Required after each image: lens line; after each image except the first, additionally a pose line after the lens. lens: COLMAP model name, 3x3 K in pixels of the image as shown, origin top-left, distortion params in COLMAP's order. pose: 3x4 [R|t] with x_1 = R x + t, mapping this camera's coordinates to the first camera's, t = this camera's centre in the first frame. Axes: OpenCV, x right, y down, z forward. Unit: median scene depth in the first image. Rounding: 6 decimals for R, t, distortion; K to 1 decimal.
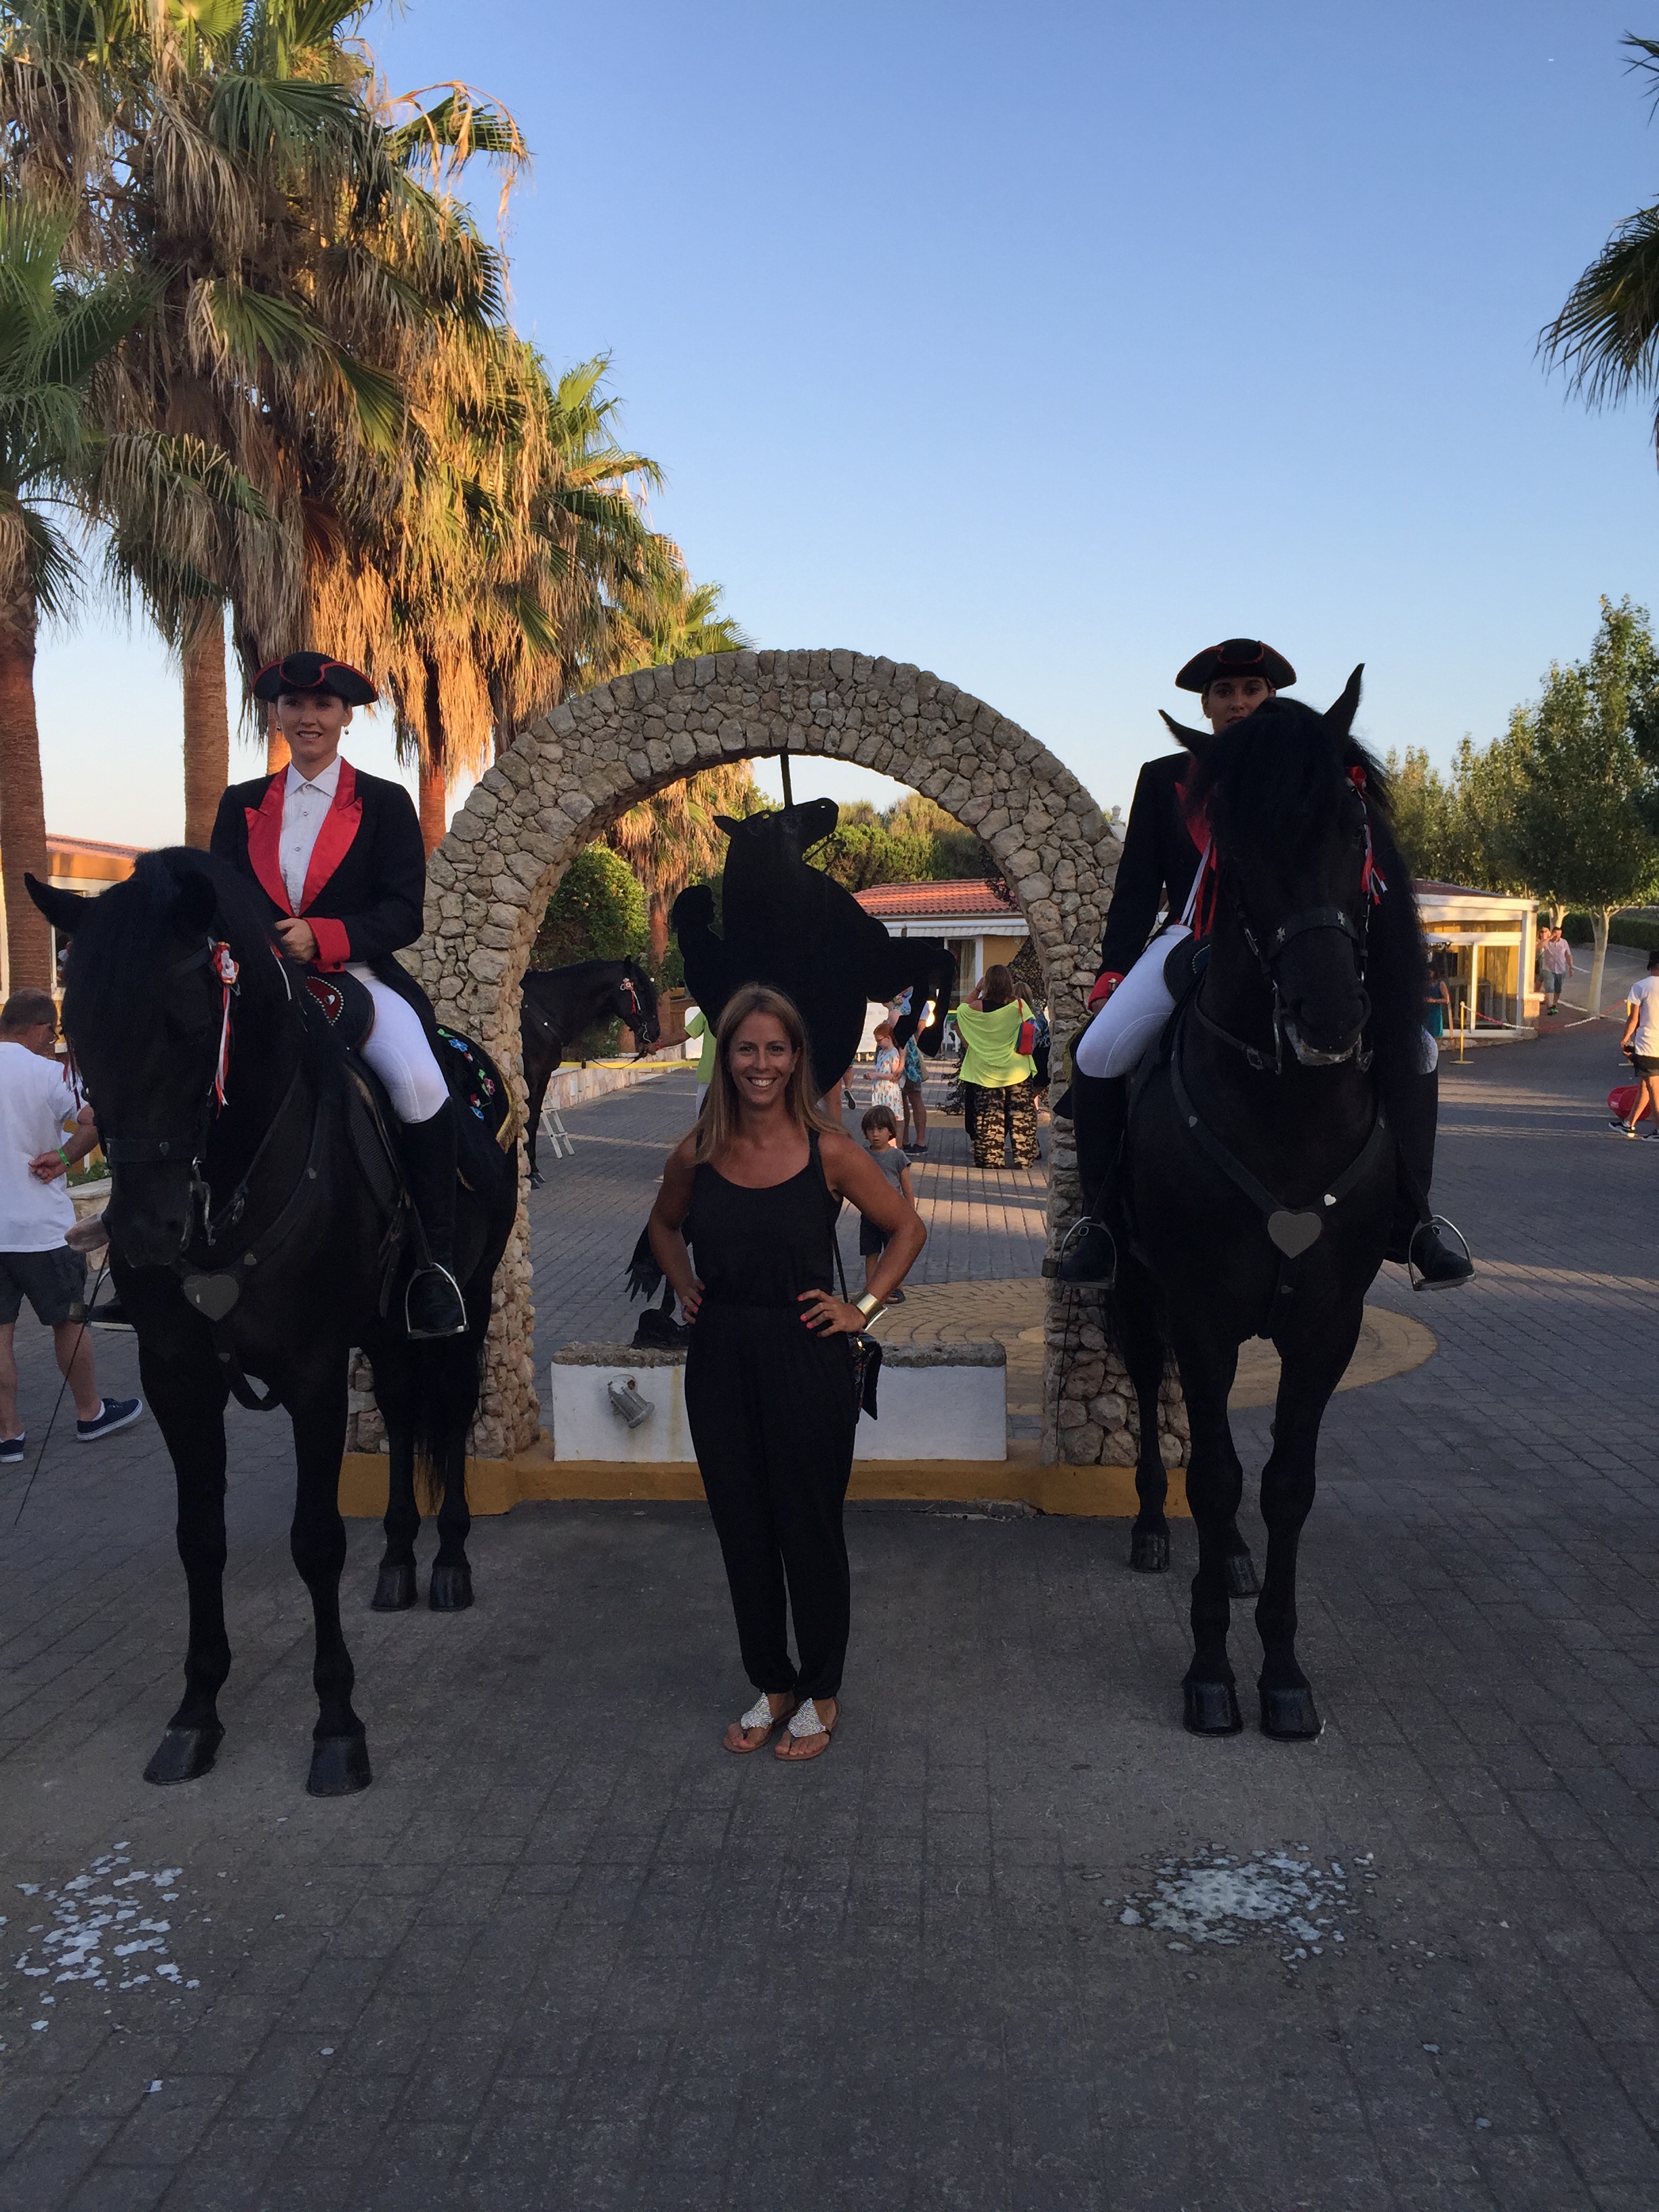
lens RADIAL K [[1871.3, 0, 829.5], [0, 1871.3, 1106.0], [0, 0, 1]] dist [0.046340, -0.010910]
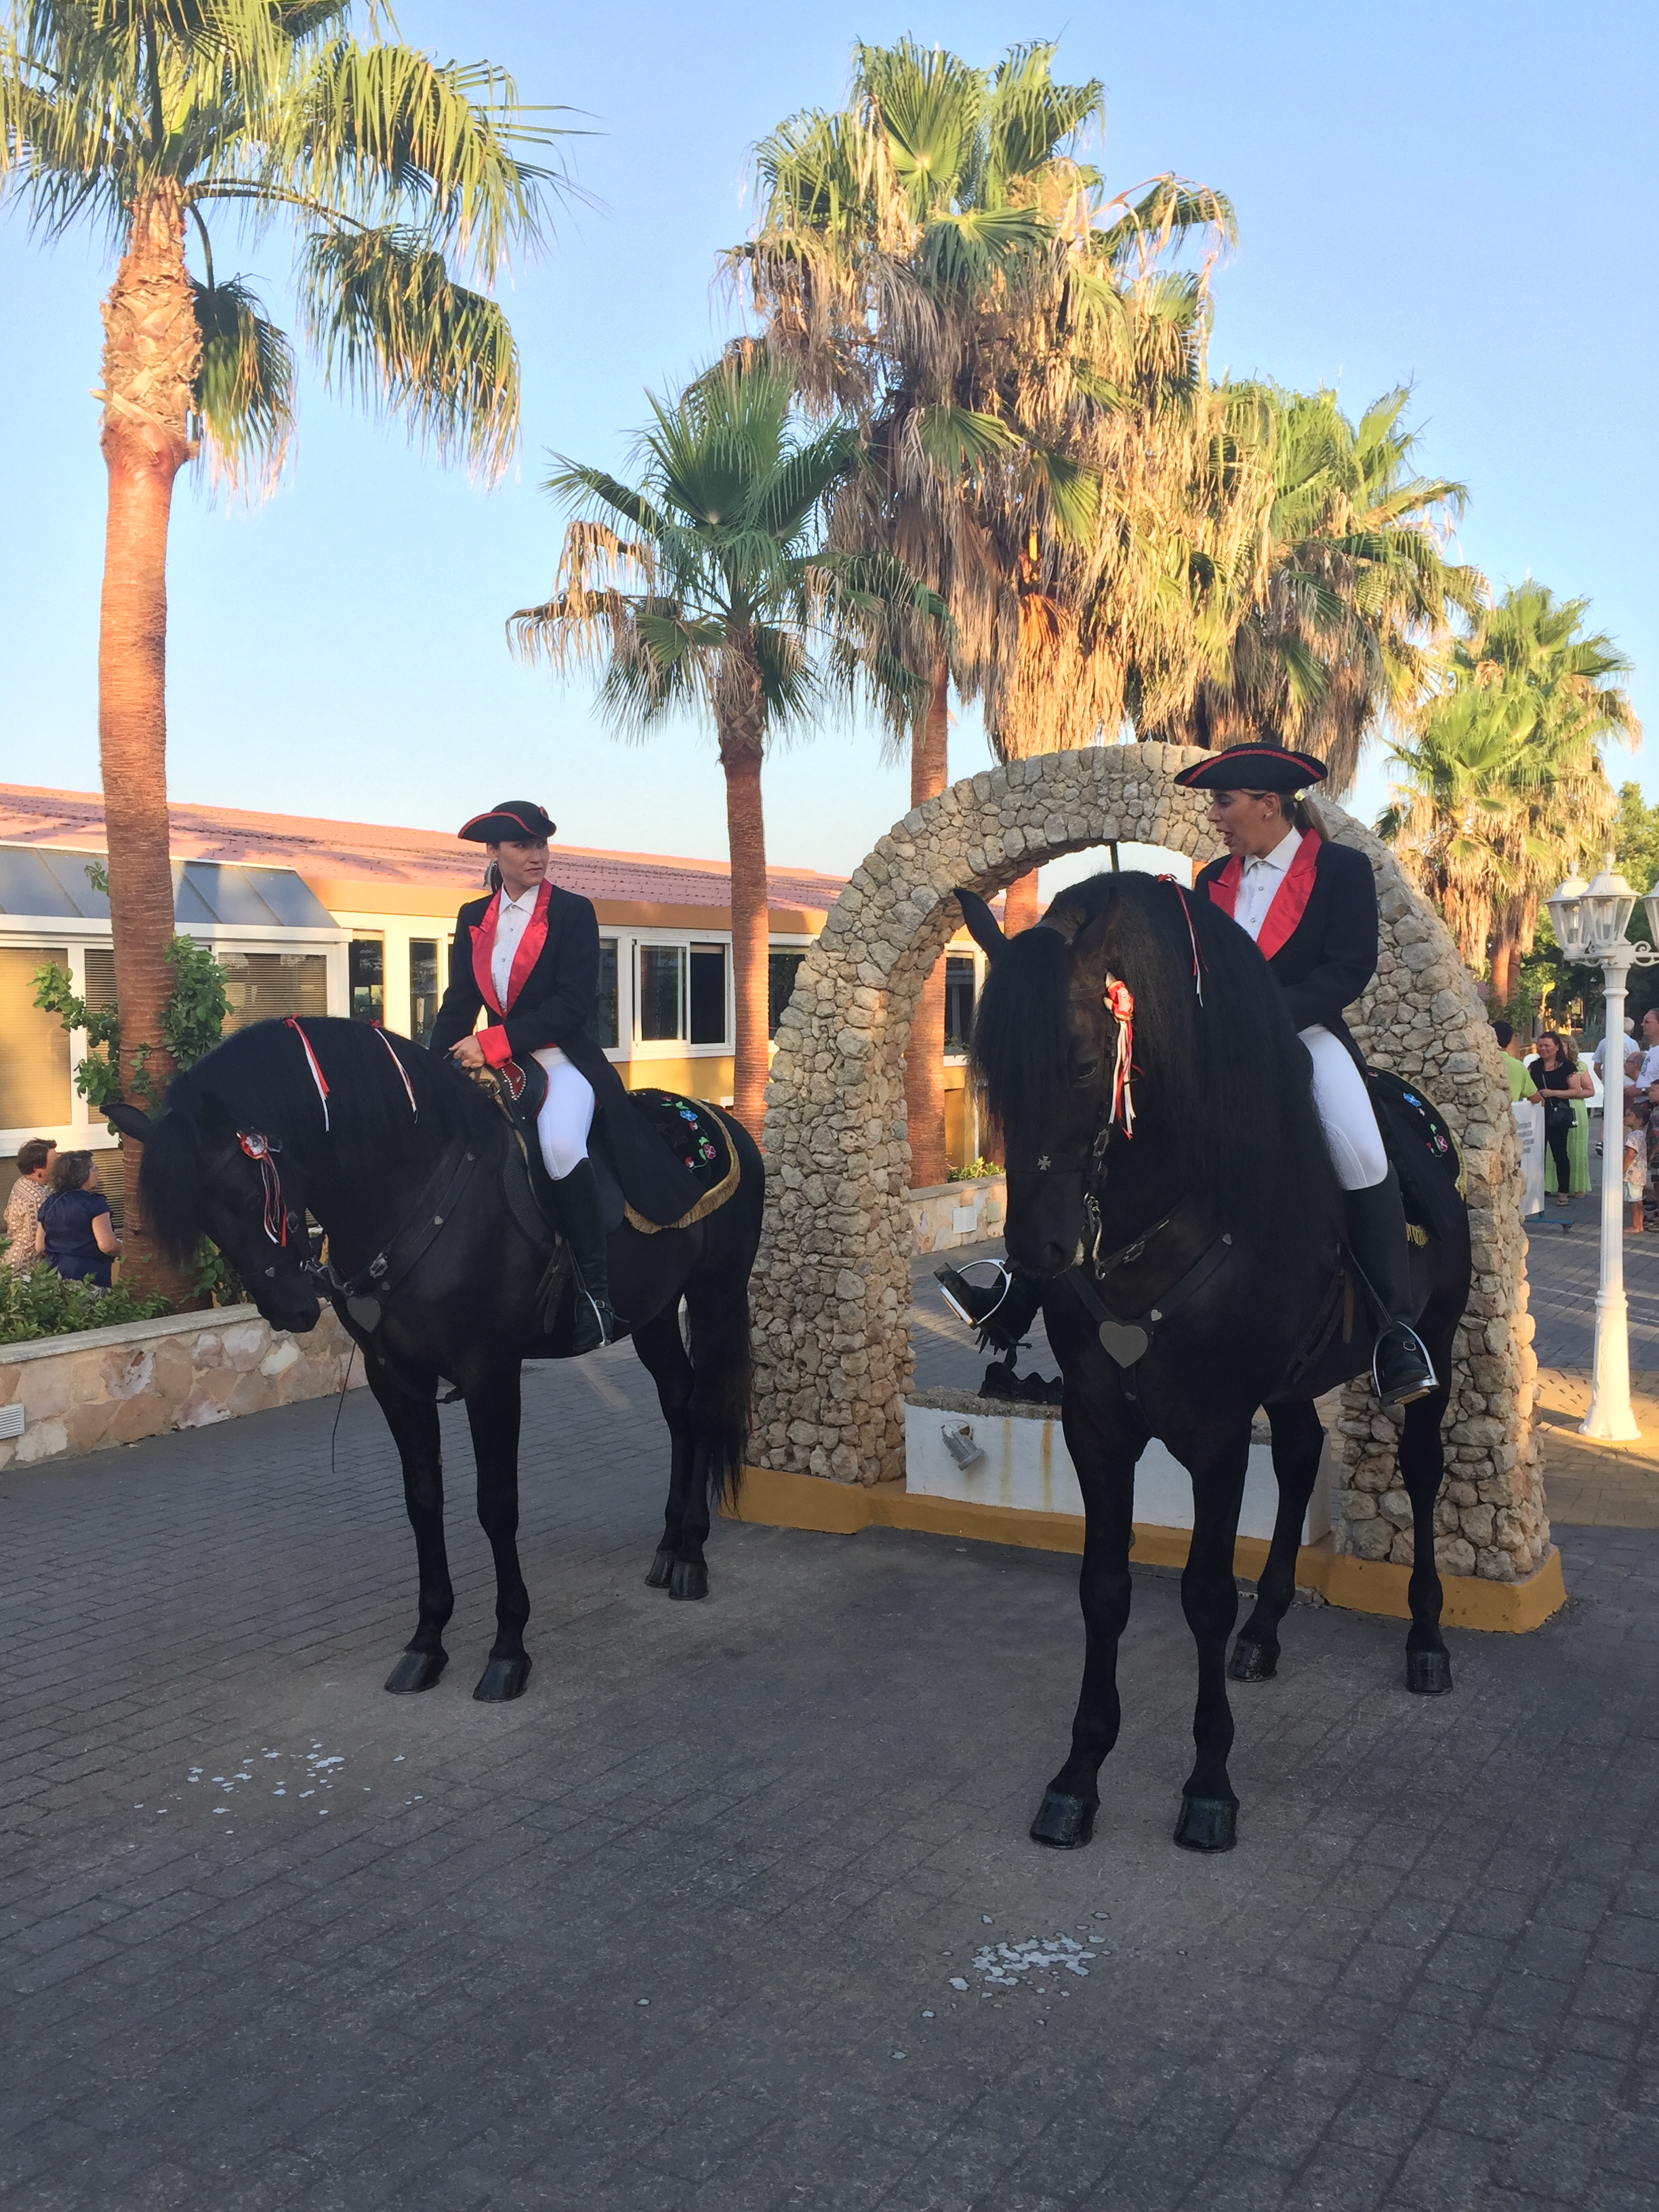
lens RADIAL K [[1885.5, 0, 829.5], [0, 1885.5, 1106.0], [0, 0, 1]] dist [0.055627, 0.001903]
pose [[0.890271, 0.021522, -0.454922, 0.324052], [-0.031397, 0.999407, -0.014162, -0.020740], [0.454348, 0.026891, 0.890418, -0.010786]]
